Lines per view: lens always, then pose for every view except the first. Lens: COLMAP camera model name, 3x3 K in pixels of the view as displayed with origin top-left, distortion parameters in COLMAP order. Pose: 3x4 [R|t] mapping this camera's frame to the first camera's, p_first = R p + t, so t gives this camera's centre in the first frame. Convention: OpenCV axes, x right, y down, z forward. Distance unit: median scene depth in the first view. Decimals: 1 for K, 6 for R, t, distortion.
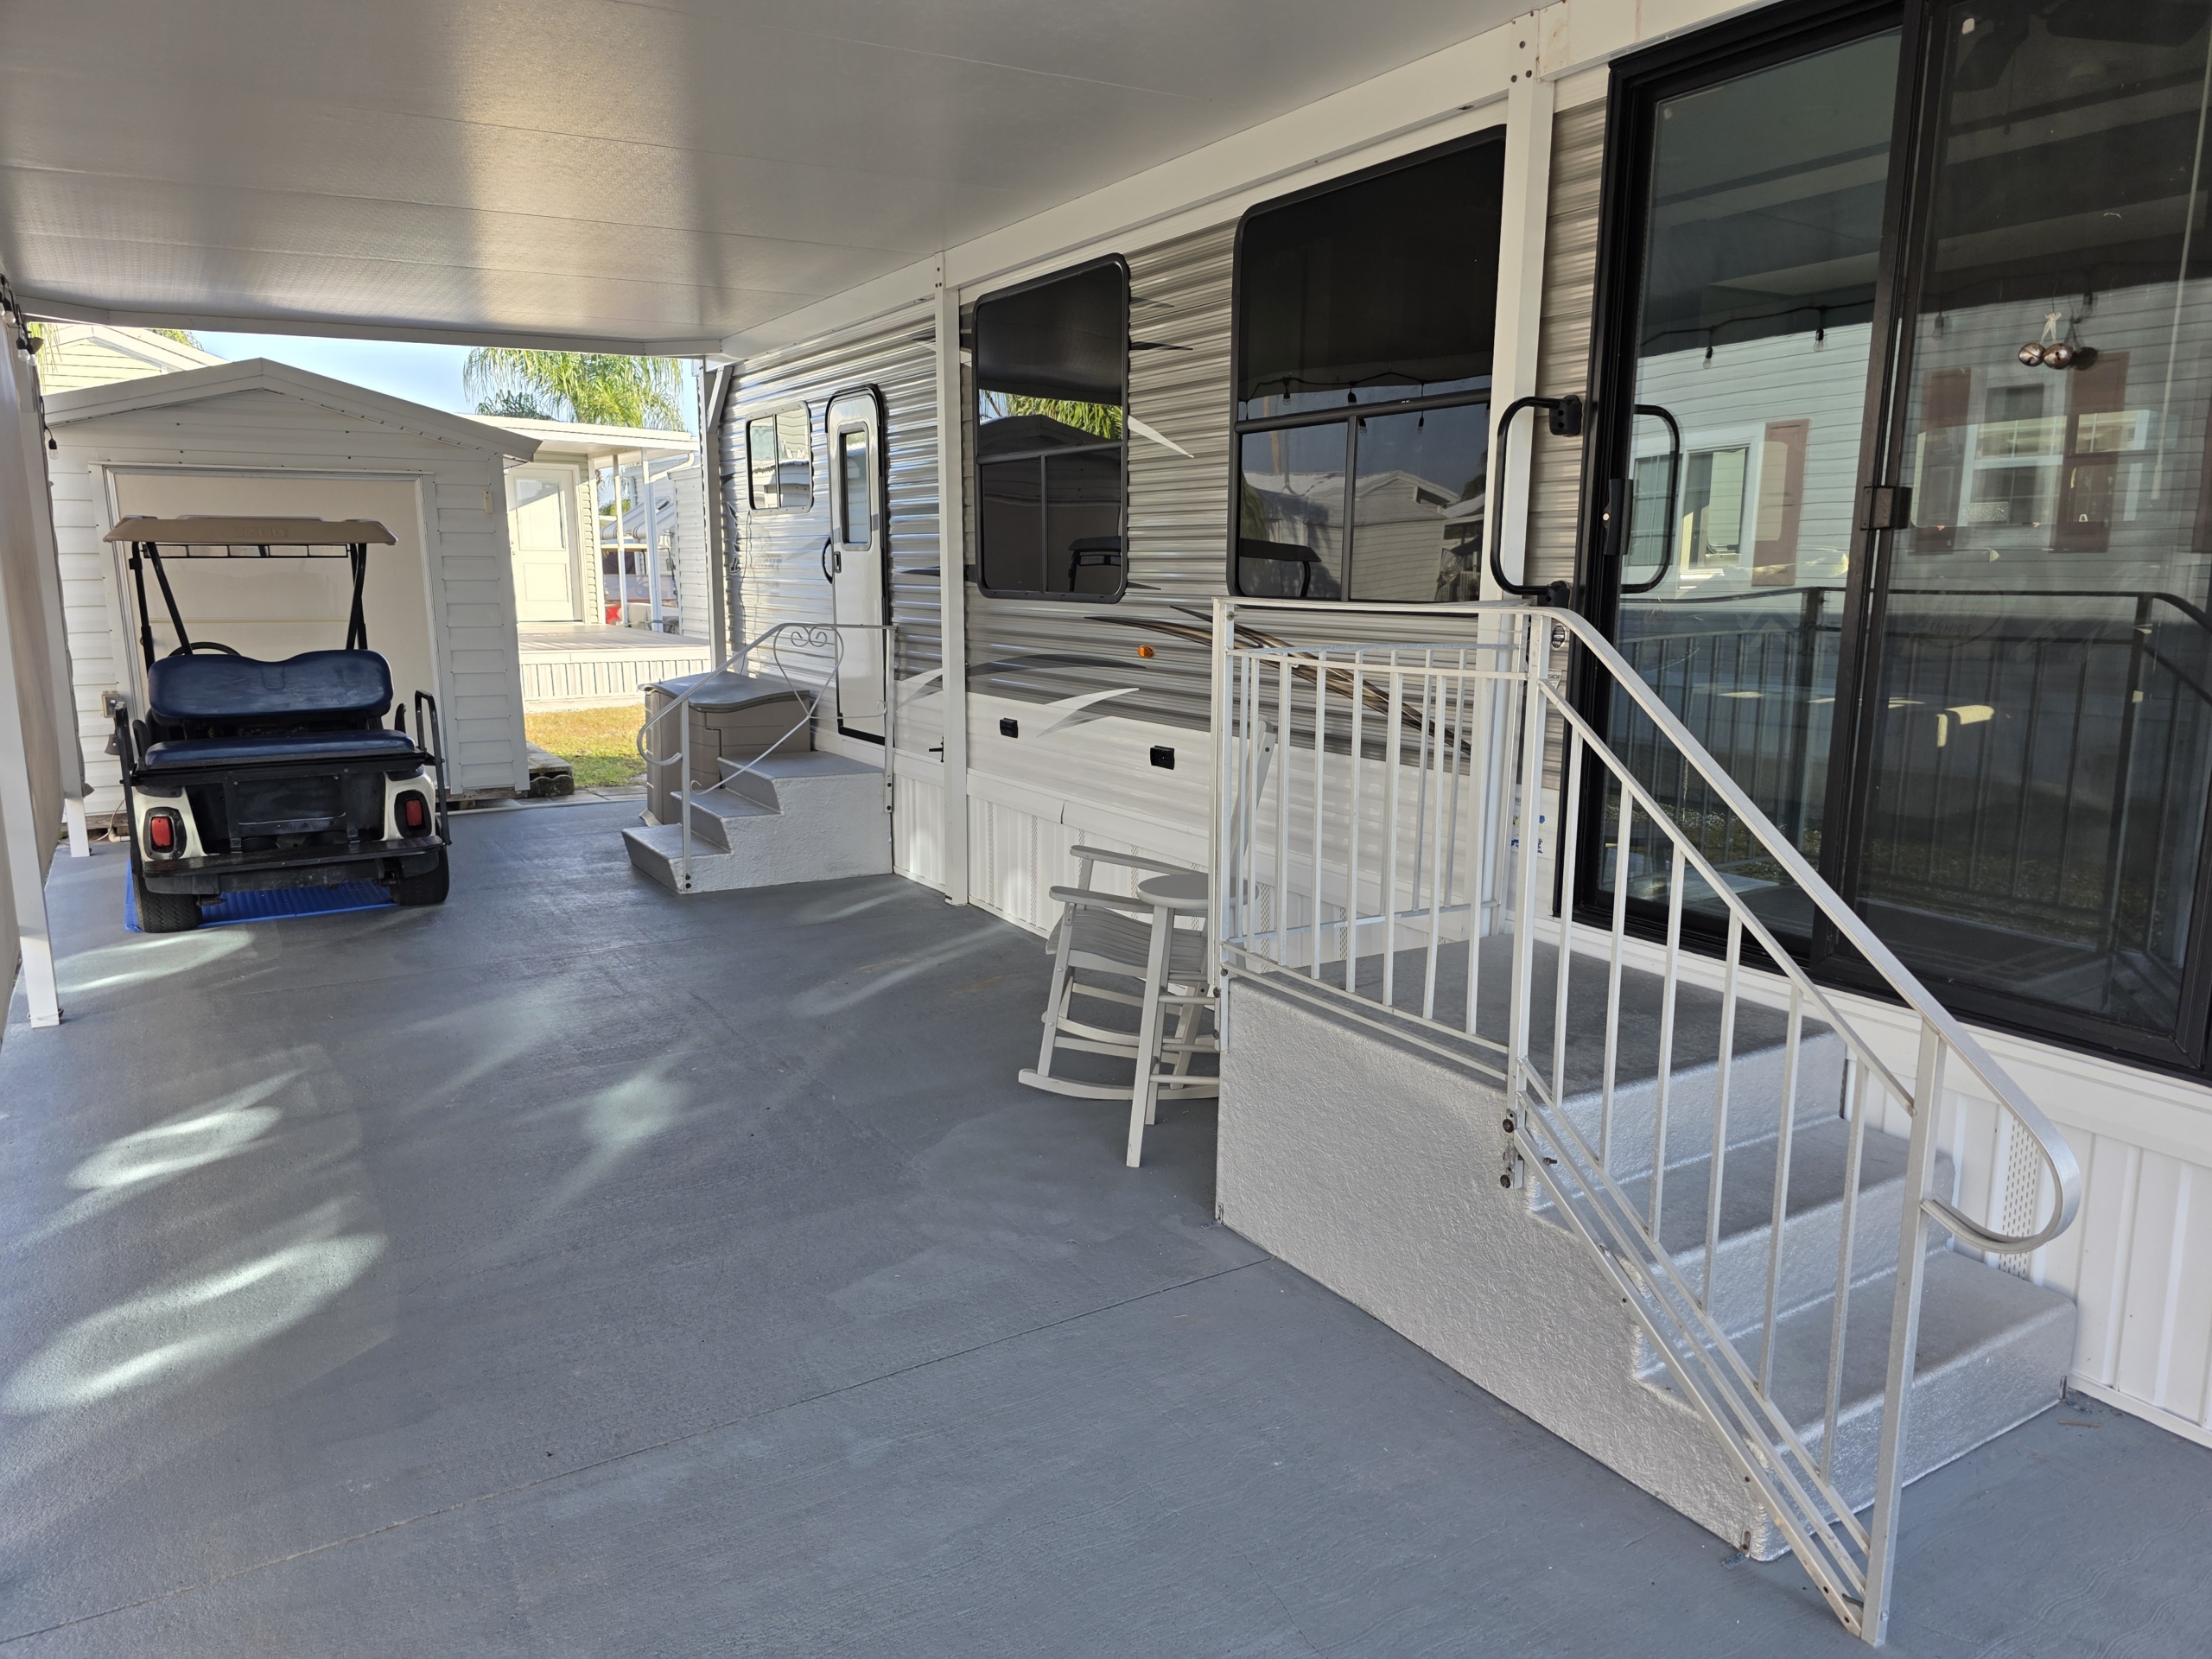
lens RADIAL K [[1493.8, 0, 1107.0], [0, 1493.8, 831.5], [0, 0, 1]] dist [0.044068, -0.001785]
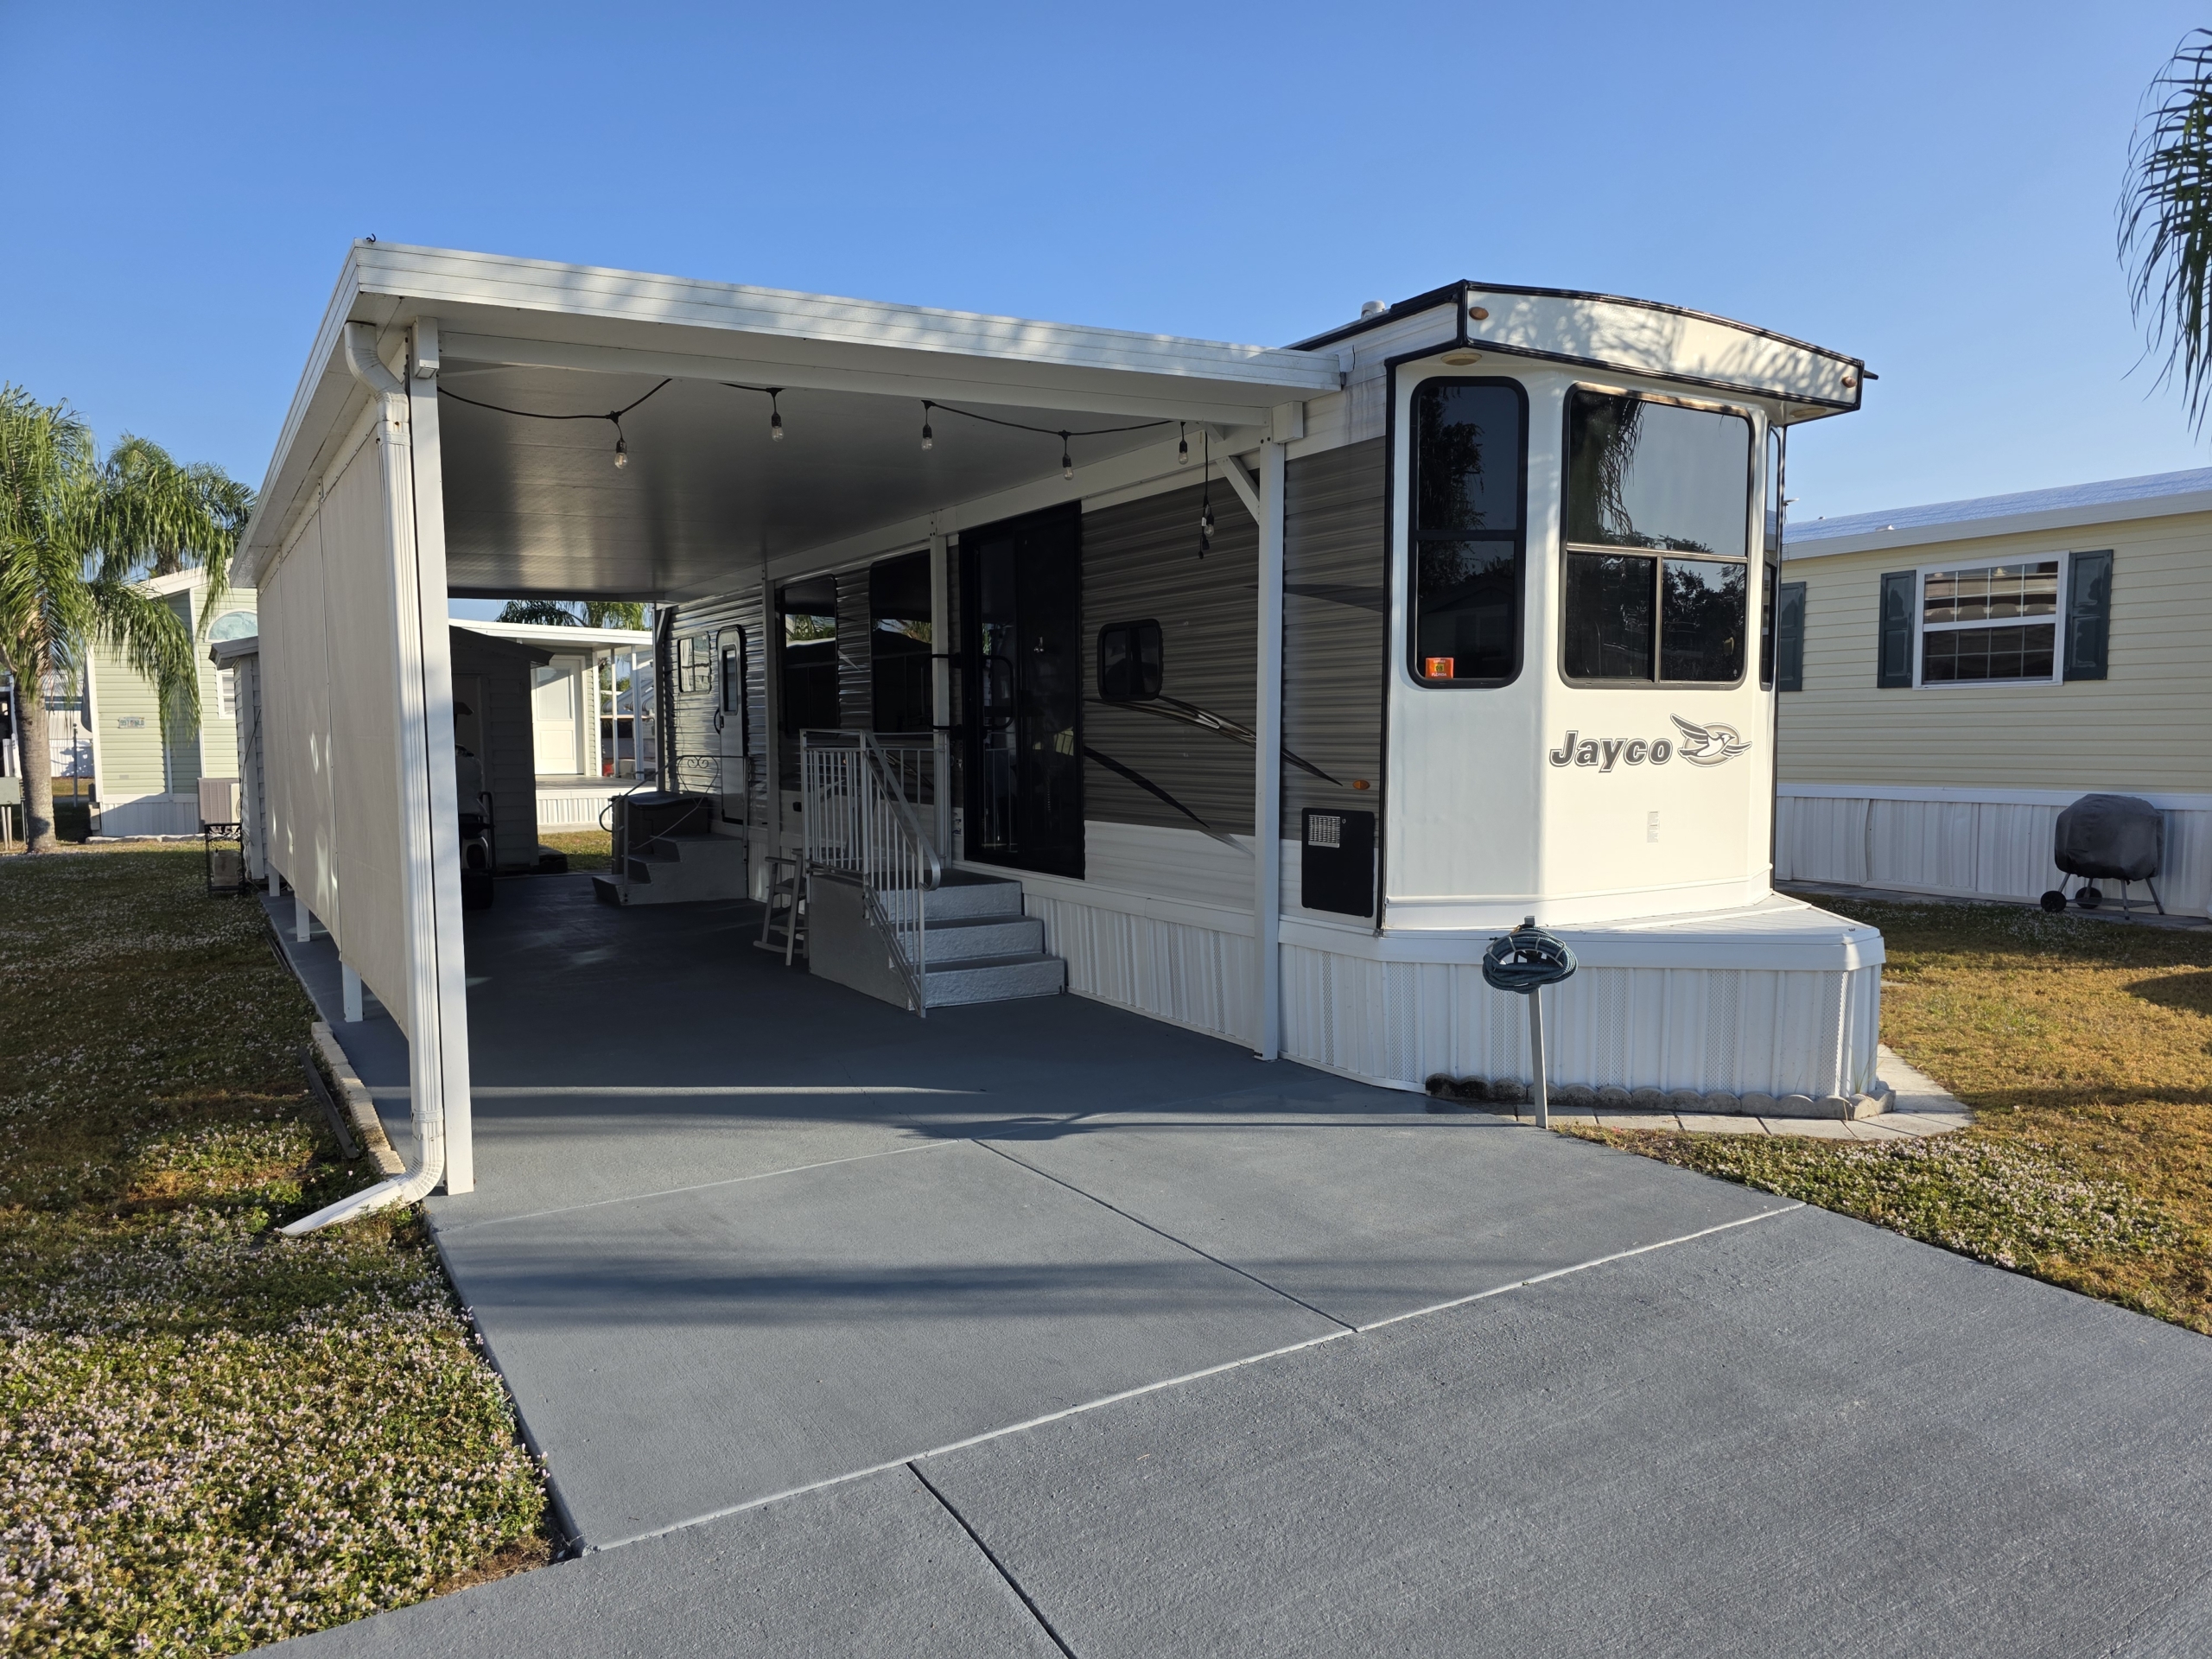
lens RADIAL K [[1493.8, 0, 1105.5], [0, 1493.8, 828.2], [0, 0, 1]] dist [0.044068, -0.001785]
pose [[0.999975, -0.004906, -0.005170, 0.278286], [0.004284, 0.993459, -0.114112, 0.145235], [0.005696, 0.114087, 0.993454, -0.721497]]
